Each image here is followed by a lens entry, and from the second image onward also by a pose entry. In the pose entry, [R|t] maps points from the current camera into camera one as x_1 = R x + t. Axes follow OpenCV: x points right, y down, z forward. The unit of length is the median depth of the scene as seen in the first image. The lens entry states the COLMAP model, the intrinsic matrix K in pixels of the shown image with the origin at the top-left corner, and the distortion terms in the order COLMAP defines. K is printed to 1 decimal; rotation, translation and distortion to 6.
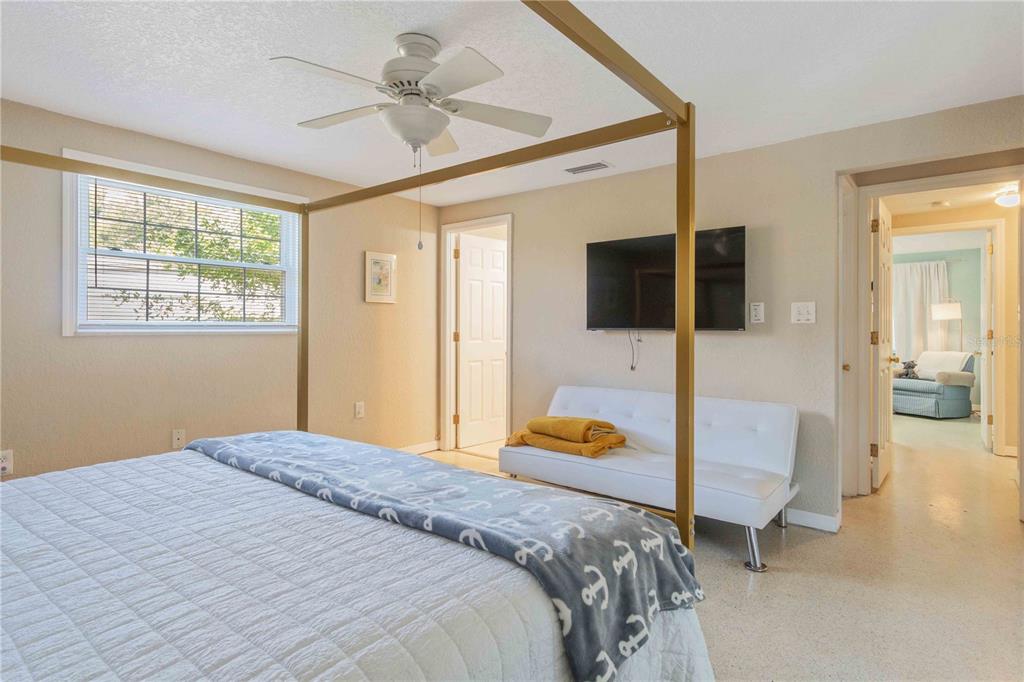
lens RADIAL K [[538.9, 0, 513.4], [0, 538.9, 329.3], [0, 0, 1]] dist [0.000734, 0.002074]
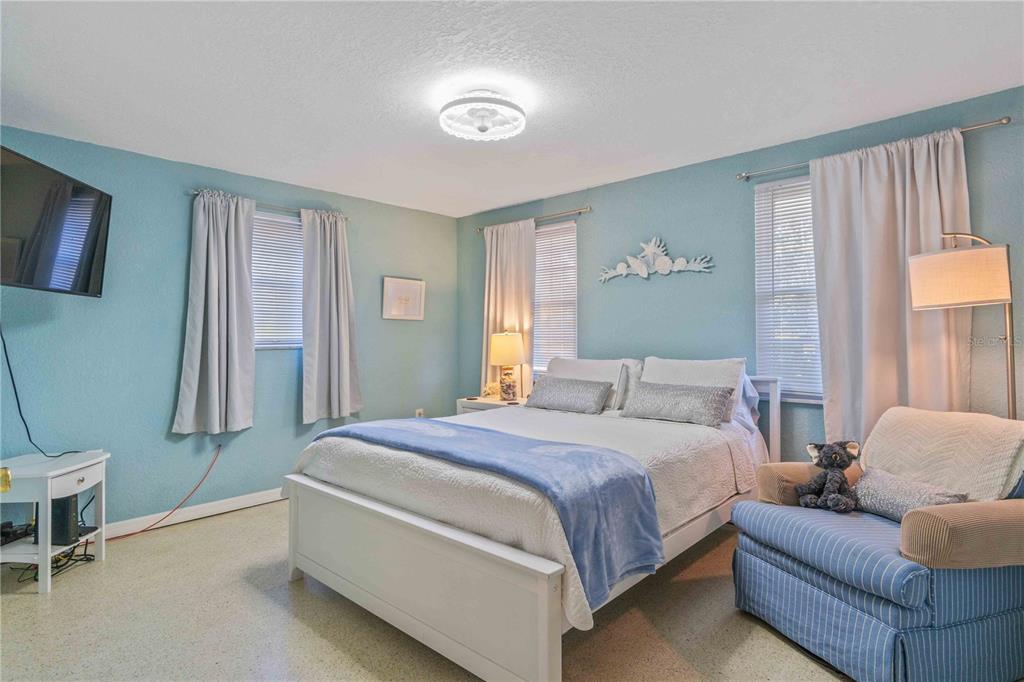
lens RADIAL K [[534.0, 0, 512.0], [0, 534.0, 341.0], [0, 0, 1]] dist [0.000020, 0.001257]
pose [[0.997191, -0.006083, -0.074657, 0.108836], [0.005454, 0.999948, -0.008630, 0.000592], [0.074706, 0.008199, 0.997172, 0.129528]]
